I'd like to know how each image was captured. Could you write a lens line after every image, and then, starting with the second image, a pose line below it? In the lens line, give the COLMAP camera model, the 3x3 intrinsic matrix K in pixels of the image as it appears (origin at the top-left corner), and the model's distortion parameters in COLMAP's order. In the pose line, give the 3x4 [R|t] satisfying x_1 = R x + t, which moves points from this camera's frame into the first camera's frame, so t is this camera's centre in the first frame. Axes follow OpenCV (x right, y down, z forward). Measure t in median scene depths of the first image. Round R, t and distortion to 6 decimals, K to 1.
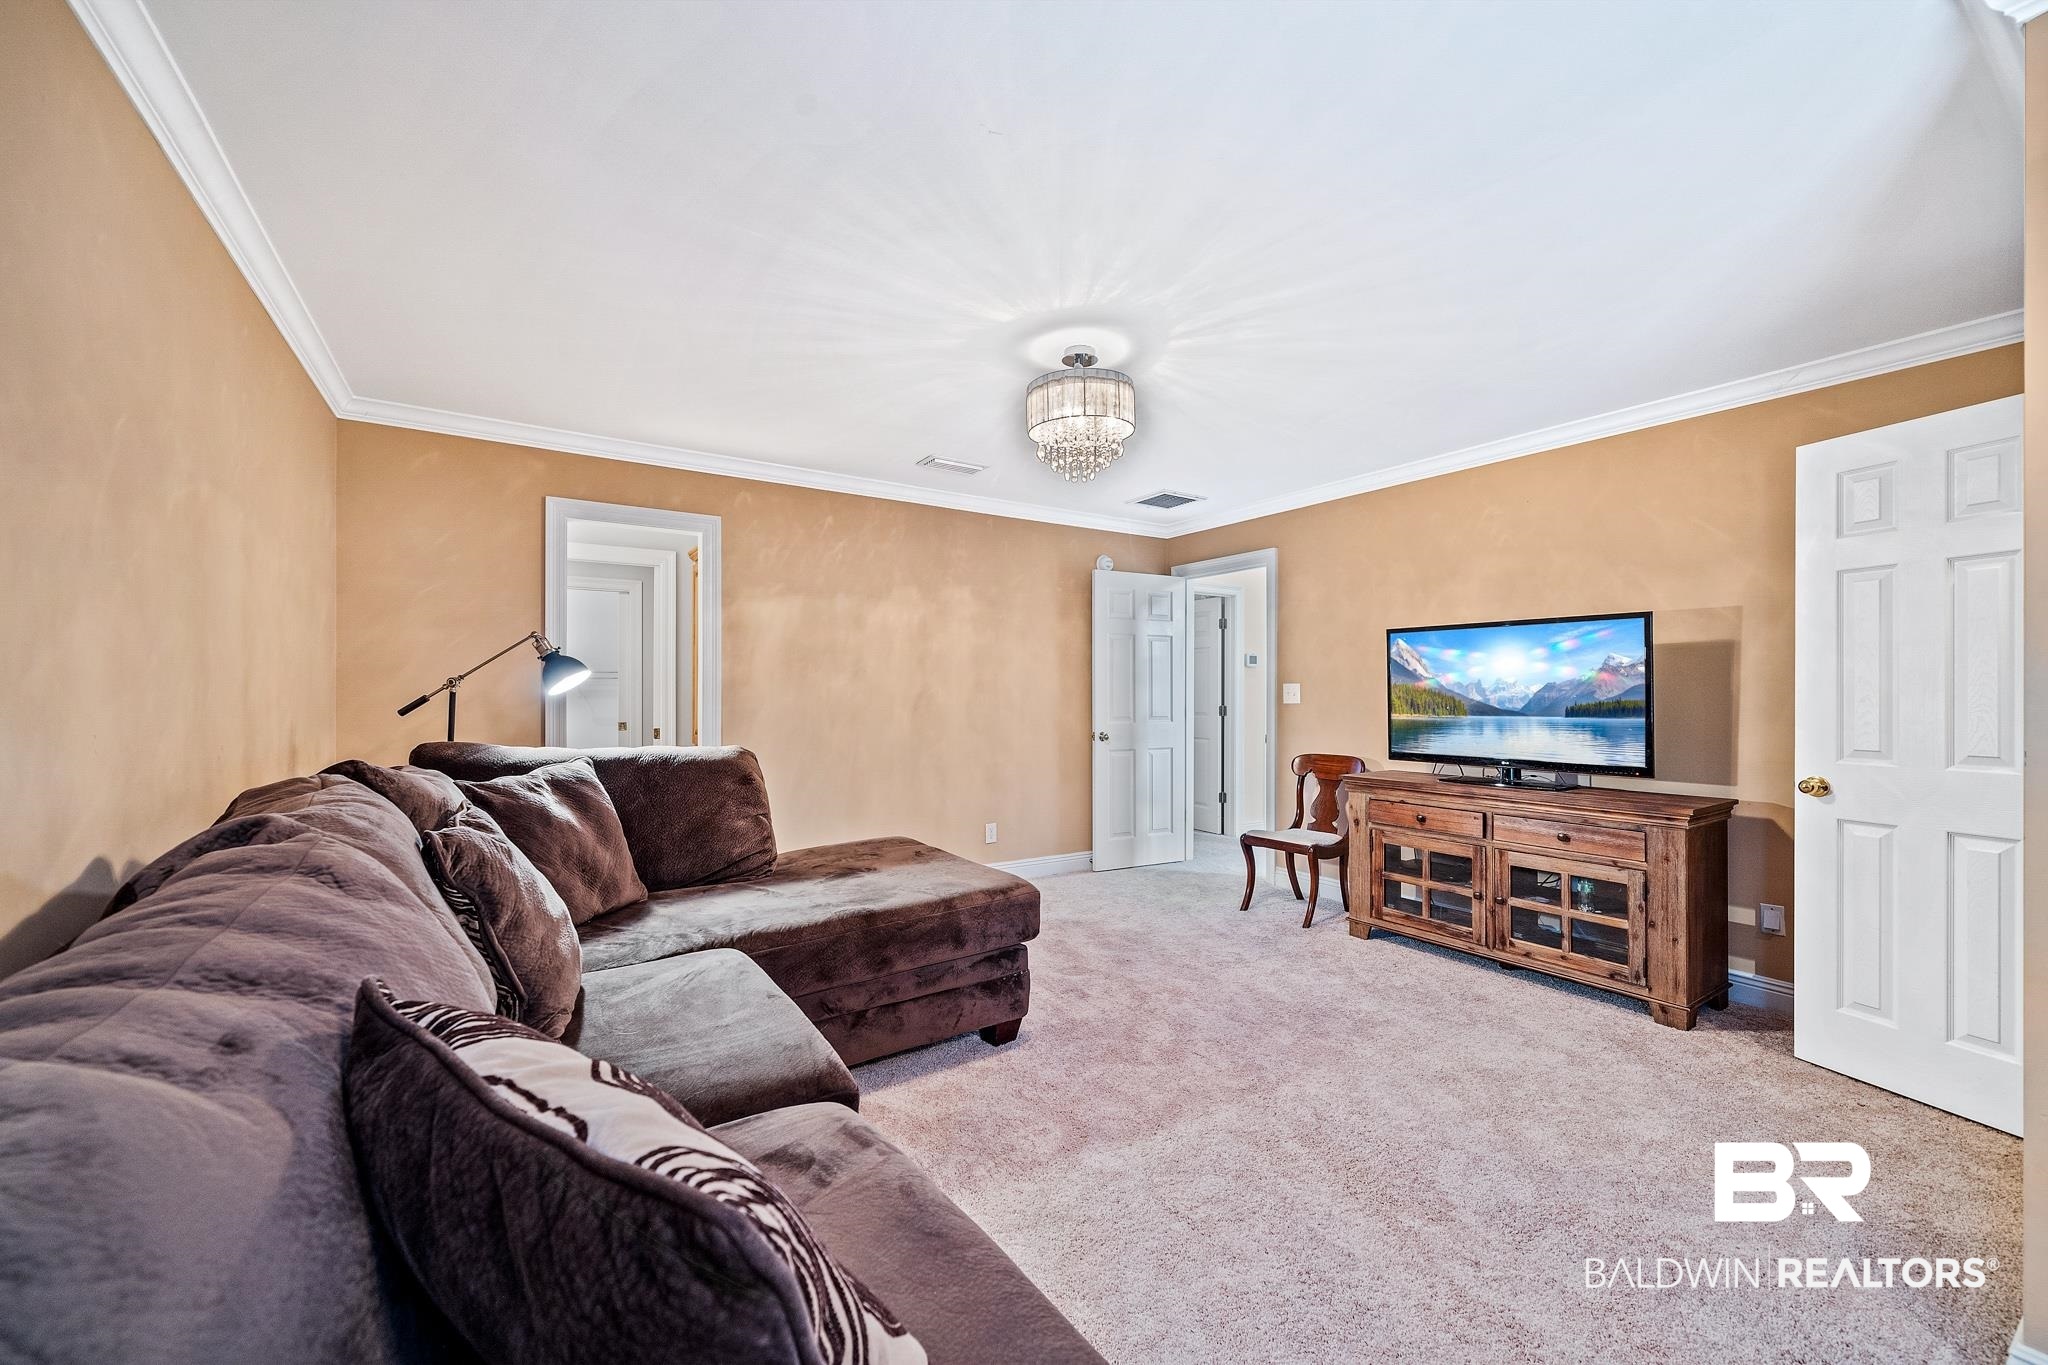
lens RADIAL K [[807.6, 0, 1030.7], [0, 807.6, 692.4], [0, 0, 1]] dist [-0.000719, -0.000119]
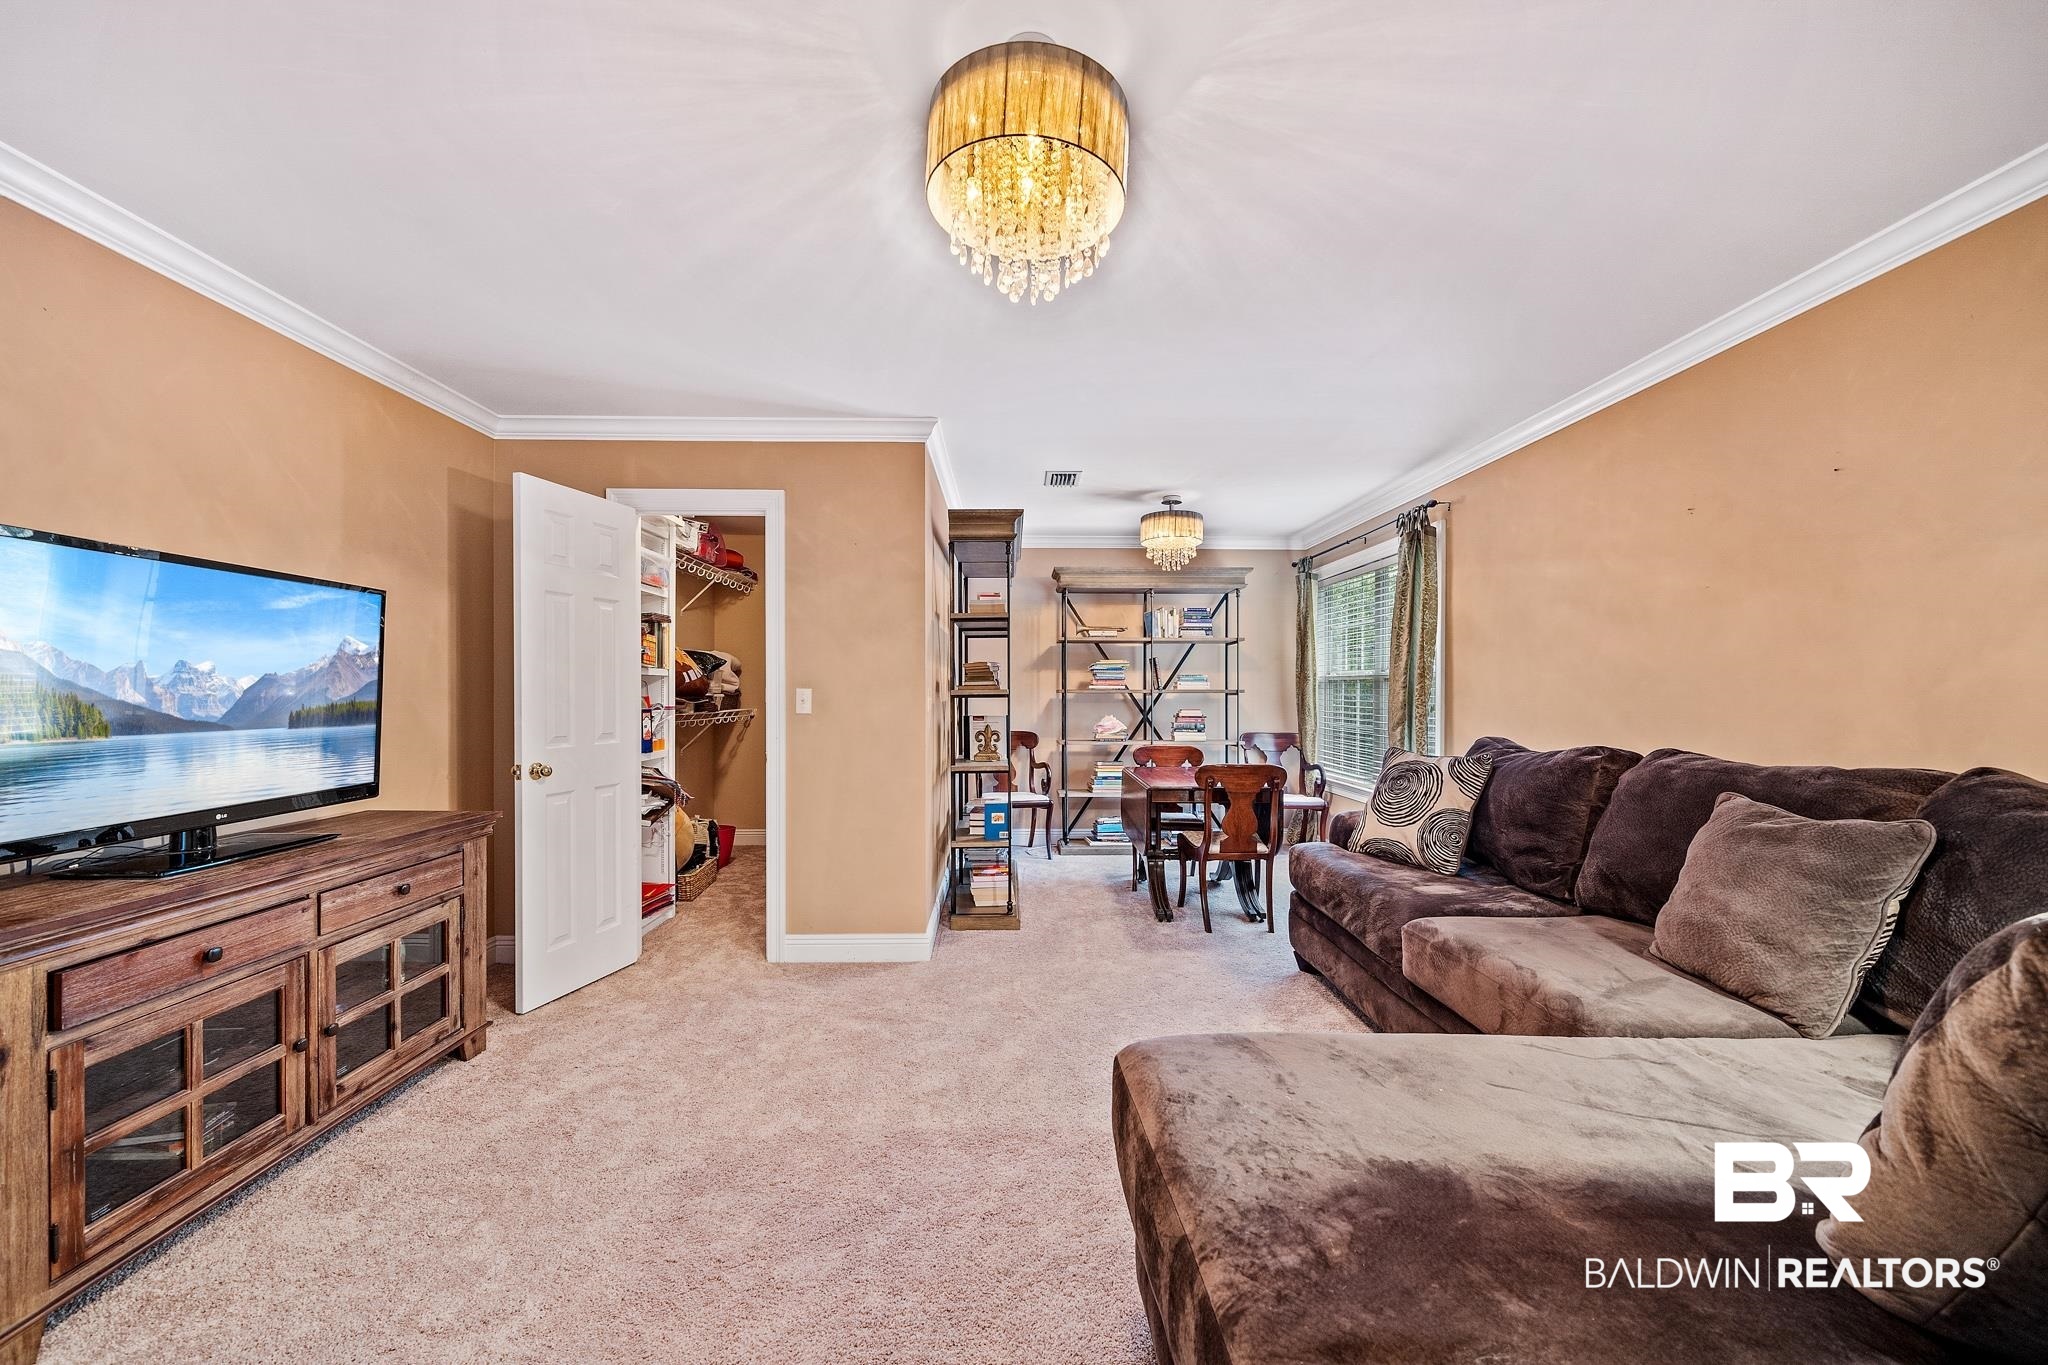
lens RADIAL K [[807.6, 0, 1030.7], [0, 807.6, 692.4], [0, 0, 1]] dist [-0.000719, -0.000119]
pose [[-0.859995, -0.004051, 0.510286, -0.188516], [-0.006465, 0.999975, -0.002958, 0.000645], [-0.510261, -0.005843, -0.860000, 1.279853]]
